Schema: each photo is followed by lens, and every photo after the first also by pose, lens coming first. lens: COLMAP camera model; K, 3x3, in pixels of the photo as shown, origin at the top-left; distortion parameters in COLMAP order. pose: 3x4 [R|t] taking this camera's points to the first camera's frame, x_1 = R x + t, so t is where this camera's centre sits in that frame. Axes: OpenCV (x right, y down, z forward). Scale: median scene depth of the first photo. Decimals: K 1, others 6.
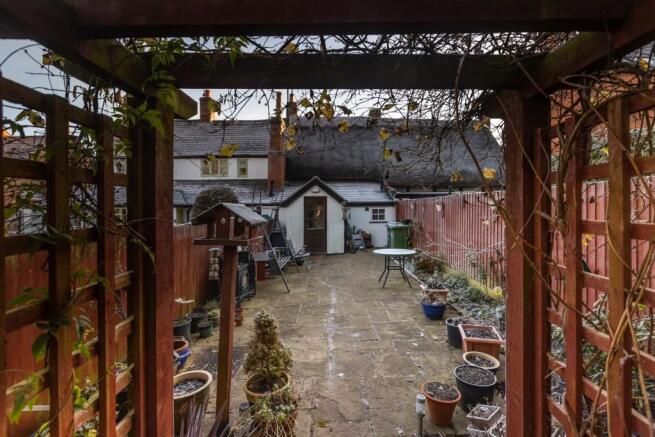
lens RADIAL K [[286.6, 0, 309.3], [0, 286.6, 210.6], [0, 0, 1]] dist [-0.000530, -0.000050]
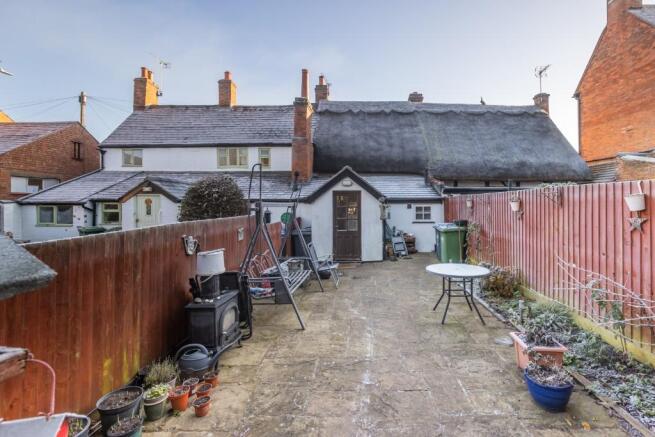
lens RADIAL K [[304.6, 0, 328.0], [0, 304.6, 177.0], [0, 0, 1]] dist [-0.000652, -0.000108]
pose [[0.998676, 0.002340, -0.051380, 0.010663], [-0.007384, 0.995138, -0.098209, -0.002561], [0.050901, 0.098459, 0.993839, 0.111352]]
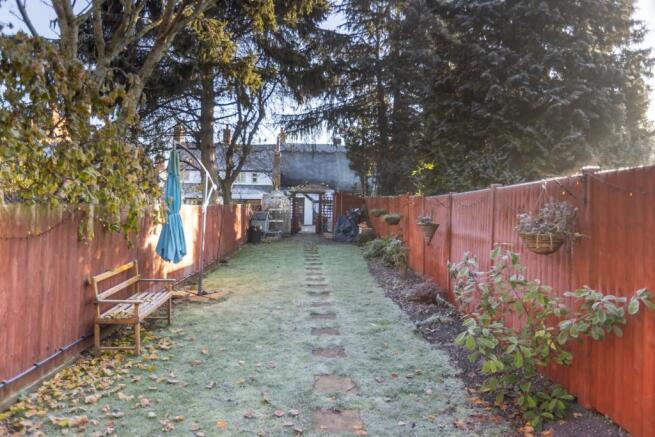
lens RADIAL K [[463.1, 0, 327.1], [0, 463.1, 212.2], [0, 0, 1]] dist [0.000163, 0.000075]
pose [[0.992861, 0.023262, 0.116987, -0.150800], [-0.023369, 0.999727, -0.000450, 0.048699], [-0.116965, -0.002287, 0.993133, -2.134221]]
